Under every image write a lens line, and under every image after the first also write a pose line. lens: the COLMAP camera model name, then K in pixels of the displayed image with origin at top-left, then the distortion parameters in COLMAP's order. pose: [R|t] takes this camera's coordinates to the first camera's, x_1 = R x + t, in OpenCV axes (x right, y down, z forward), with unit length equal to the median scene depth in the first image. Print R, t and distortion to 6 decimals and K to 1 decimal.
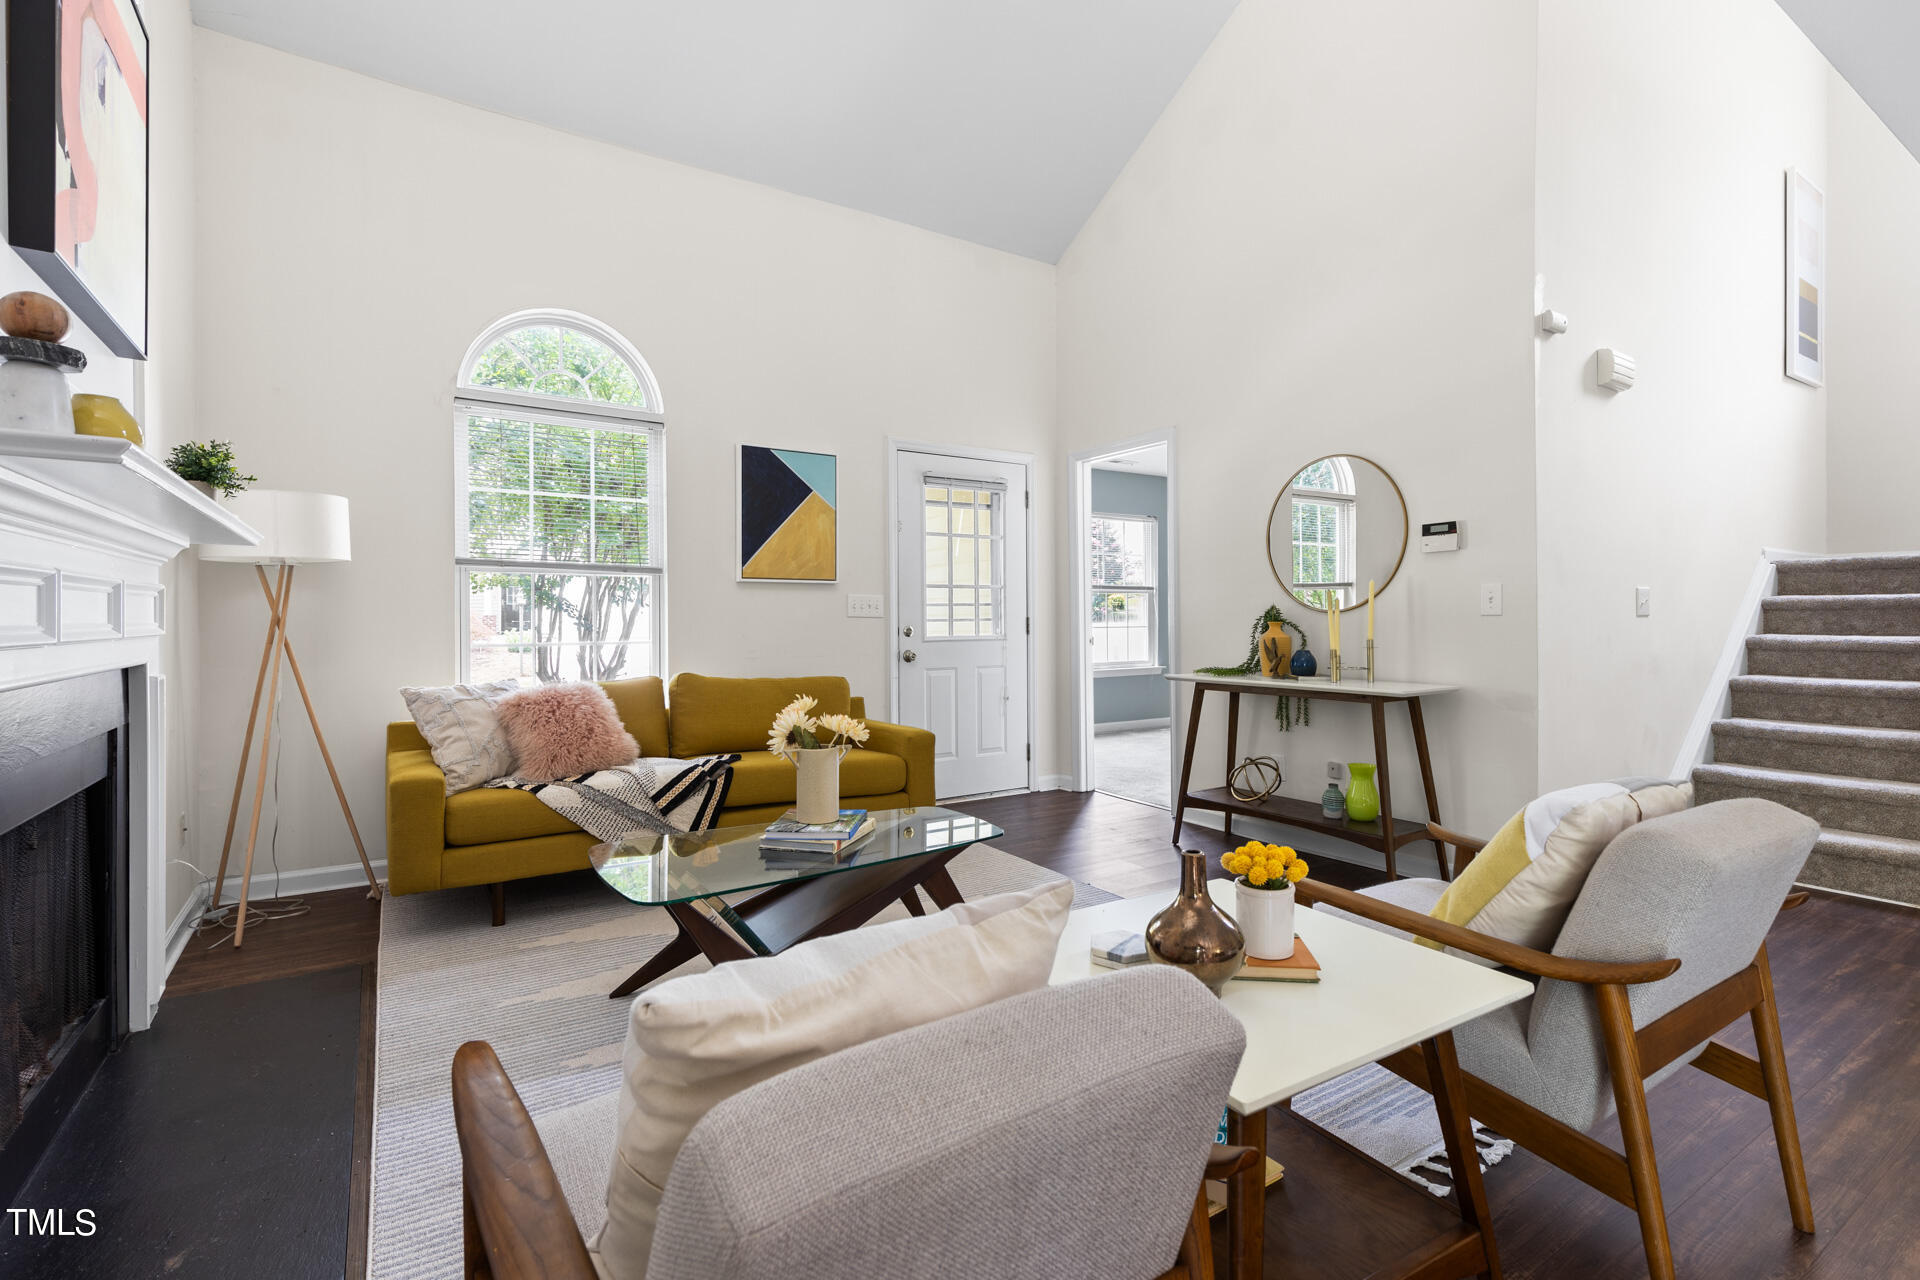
lens RADIAL K [[874.4, 0, 972.8], [0, 874.4, 625.4], [0, 0, 1]] dist [0.007745, -0.001792]
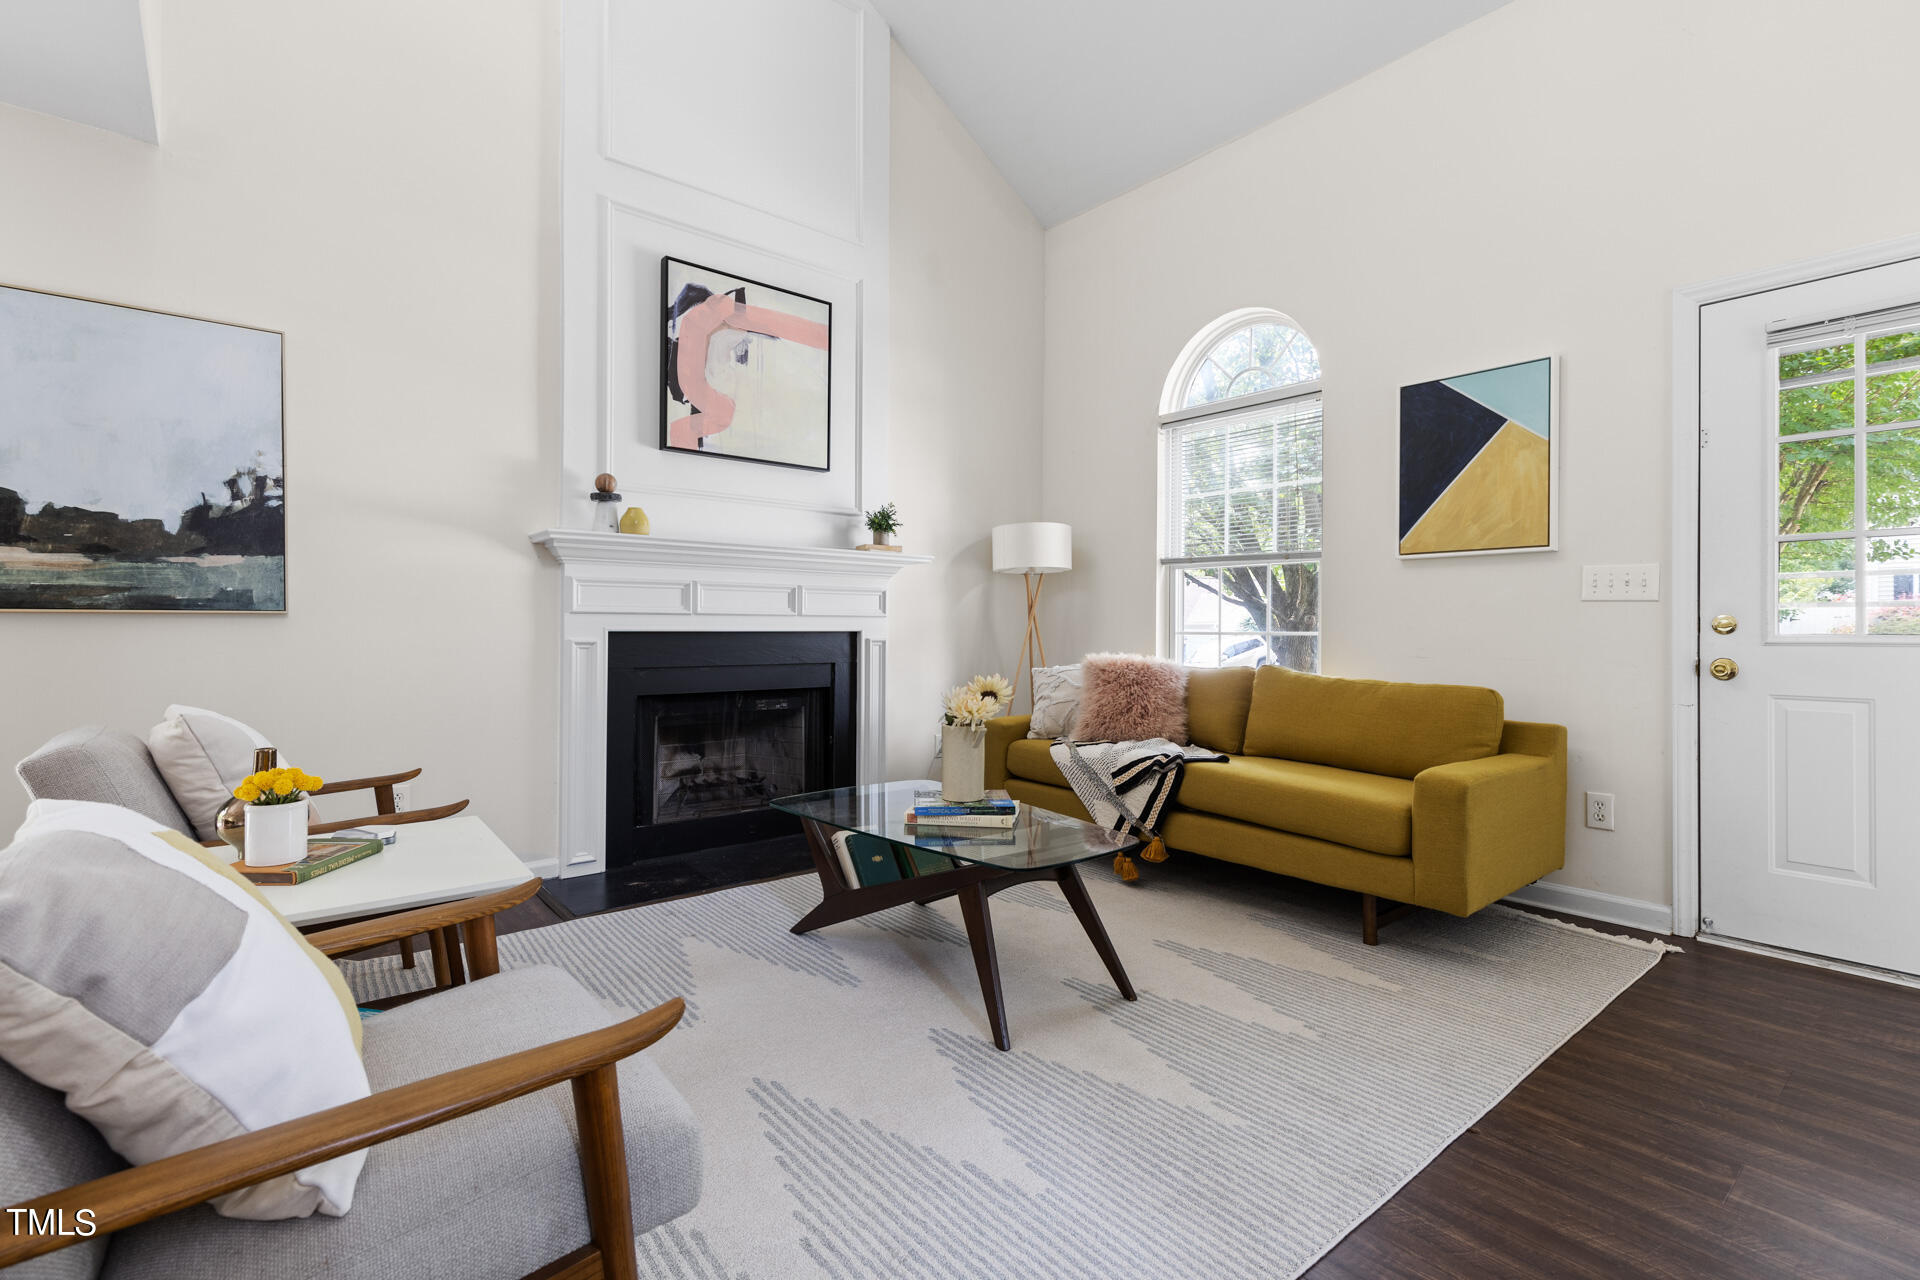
lens RADIAL K [[874.4, 0, 966.7], [0, 874.4, 625.7], [0, 0, 1]] dist [0.007745, -0.001792]
pose [[0.110957, -0.001399, -0.993824, 0.514895], [-0.013979, 0.999898, -0.002969, 0.019221], [0.993727, 0.014222, 0.110927, 0.559947]]
